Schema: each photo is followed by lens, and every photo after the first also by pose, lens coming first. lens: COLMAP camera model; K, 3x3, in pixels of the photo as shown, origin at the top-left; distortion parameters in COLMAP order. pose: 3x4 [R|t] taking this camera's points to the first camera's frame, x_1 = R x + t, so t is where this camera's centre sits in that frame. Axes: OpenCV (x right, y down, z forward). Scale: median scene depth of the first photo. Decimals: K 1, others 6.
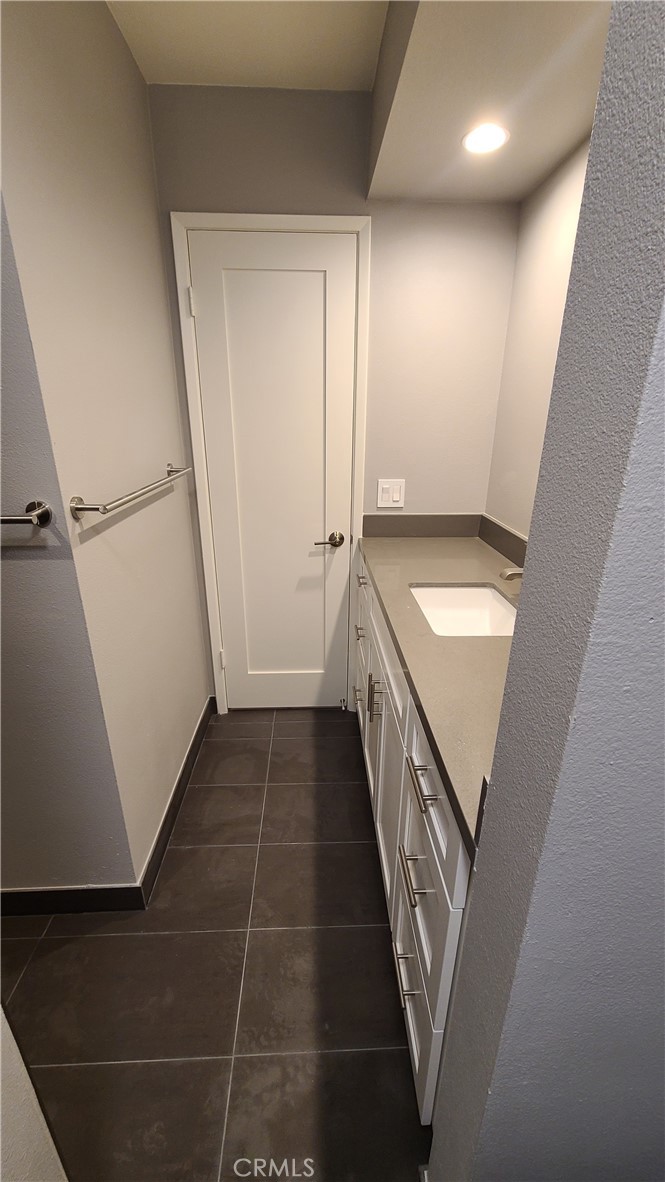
lens RADIAL K [[485.0, 0, 331.7], [0, 485.0, 593.4], [0, 0, 1]] dist [0.002917, -0.000053]
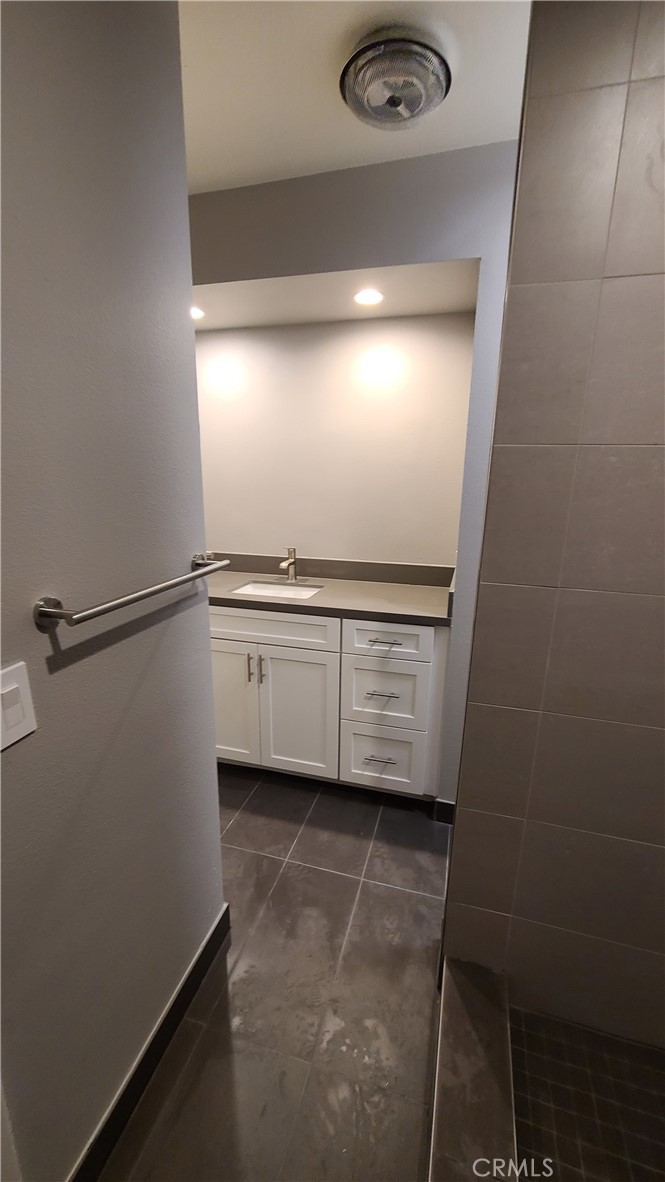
lens RADIAL K [[485.0, 0, 332.0], [0, 485.0, 594.0], [0, 0, 1]] dist [0.002917, -0.000053]
pose [[0.311234, -0.229719, 0.922151, -1.526663], [0.320378, 0.938905, 0.125763, -0.134887], [-0.894702, 0.256295, 0.365816, 0.299620]]
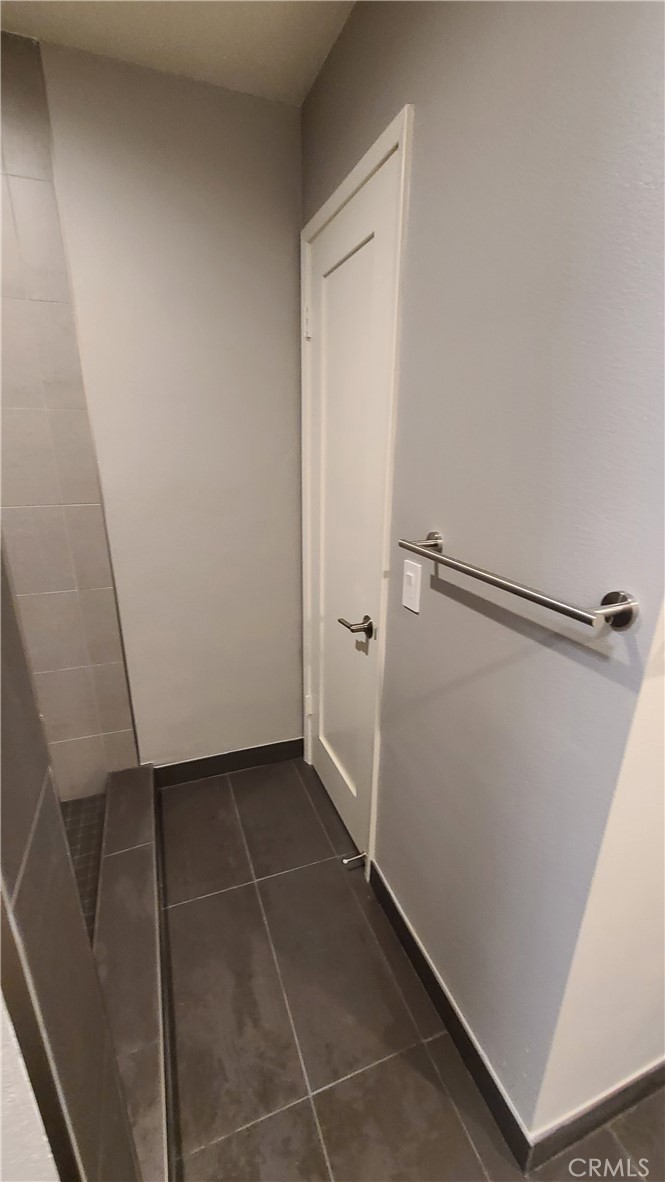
lens RADIAL K [[485.0, 0, 326.4], [0, 485.0, 608.9], [0, 0, 1]] dist [0.002917, -0.000053]
pose [[0.300967, 0.311368, -0.901371, -0.131817], [-0.347278, 0.916079, 0.200493, -0.154452], [0.888153, 0.252685, 0.383841, 0.390357]]
